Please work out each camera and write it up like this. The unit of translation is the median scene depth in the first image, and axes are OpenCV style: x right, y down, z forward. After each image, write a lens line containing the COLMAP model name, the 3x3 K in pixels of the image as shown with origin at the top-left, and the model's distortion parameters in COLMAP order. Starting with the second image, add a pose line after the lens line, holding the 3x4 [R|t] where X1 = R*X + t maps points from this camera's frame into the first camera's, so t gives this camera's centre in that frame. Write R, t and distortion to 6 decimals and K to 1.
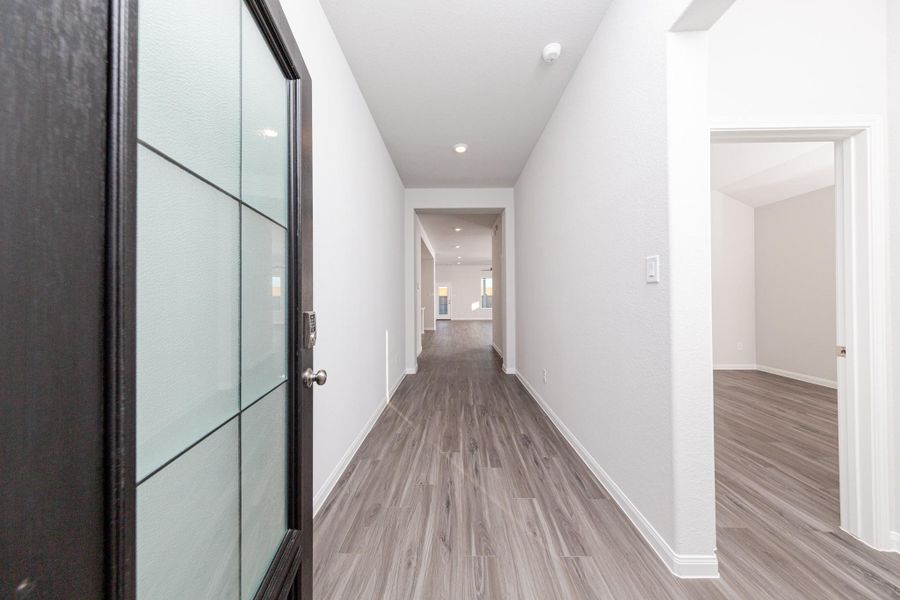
lens RADIAL K [[286.4, 0, 450.4], [0, 286.4, 296.3], [0, 0, 1]] dist [-0.000376, 0.000077]
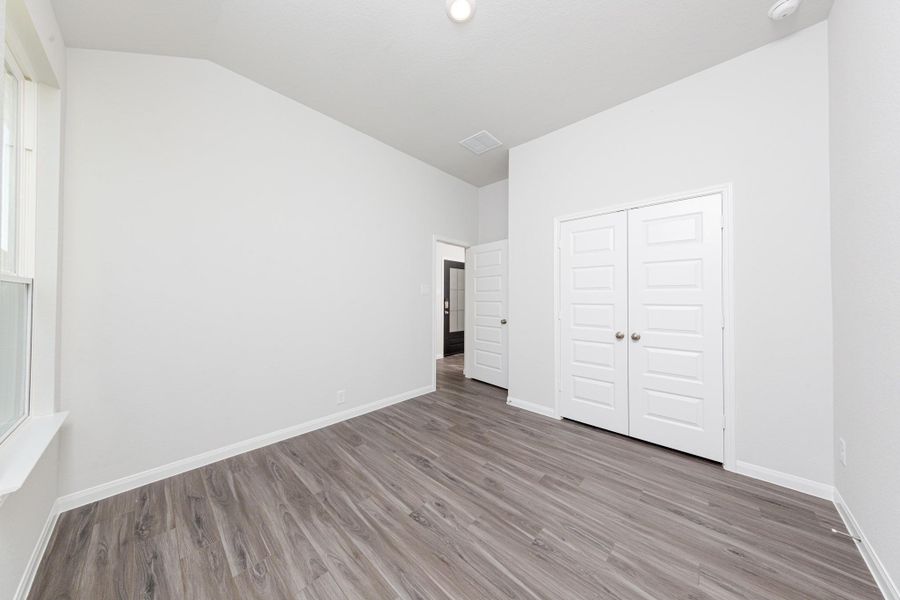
lens RADIAL K [[286.4, 0, 450.4], [0, 286.4, 296.3], [0, 0, 1]] dist [-0.000376, 0.000077]
pose [[-0.676062, -0.006501, -0.736816, 1.998912], [-0.002518, 0.999976, -0.006512, -0.022614], [0.736841, -0.002548, -0.676062, 1.785819]]
